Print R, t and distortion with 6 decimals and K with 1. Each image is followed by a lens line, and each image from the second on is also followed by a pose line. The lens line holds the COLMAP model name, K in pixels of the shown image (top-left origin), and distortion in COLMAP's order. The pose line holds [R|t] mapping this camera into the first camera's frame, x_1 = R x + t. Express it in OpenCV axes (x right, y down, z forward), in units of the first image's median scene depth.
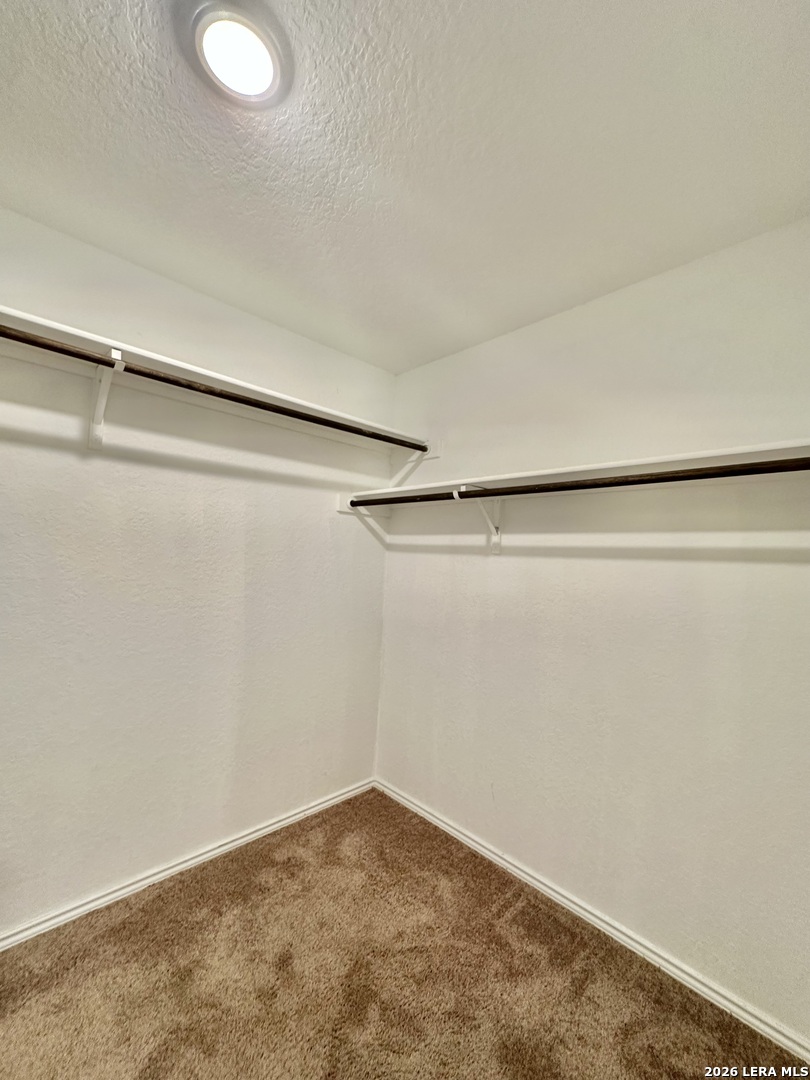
lens RADIAL K [[433.2, 0, 403.5], [0, 433.2, 540.1], [0, 0, 1]] dist [-0.001514, 0.000107]
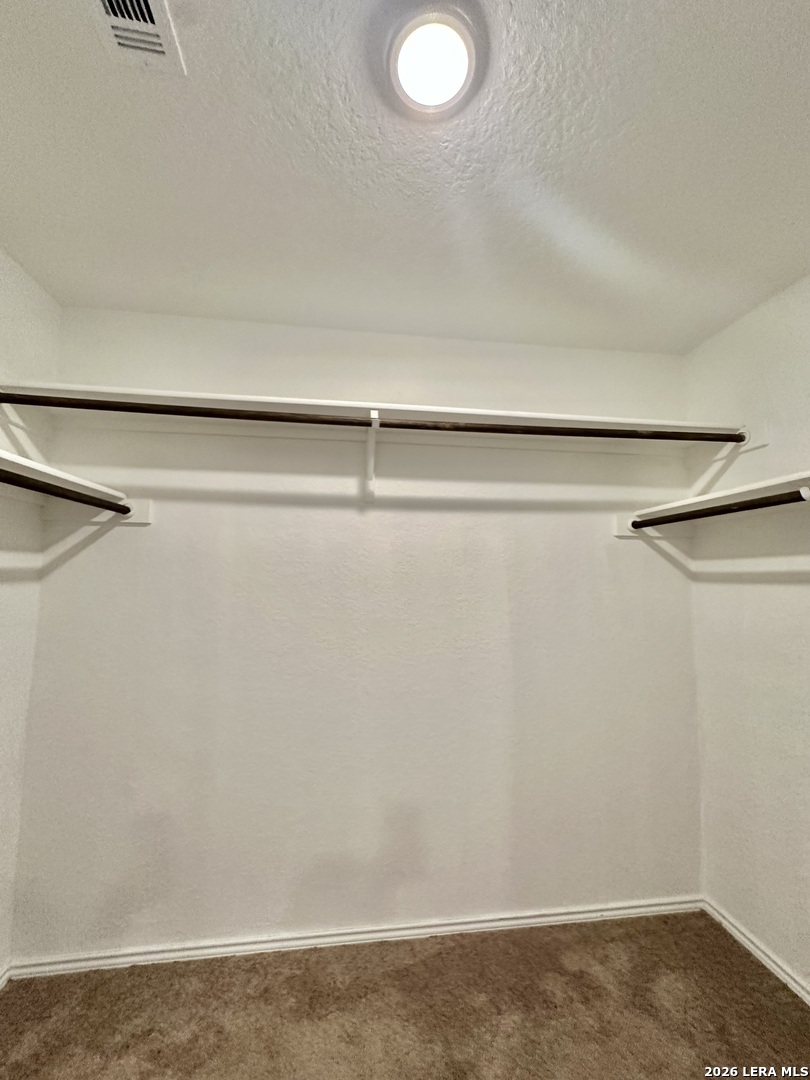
lens RADIAL K [[433.2, 0, 407.2], [0, 433.2, 541.8], [0, 0, 1]] dist [-0.001514, 0.000107]
pose [[0.801587, -0.087440, -0.591449, 0.021308], [0.046666, 0.995380, -0.083910, -0.007301], [0.596054, 0.039660, 0.801964, 0.137596]]
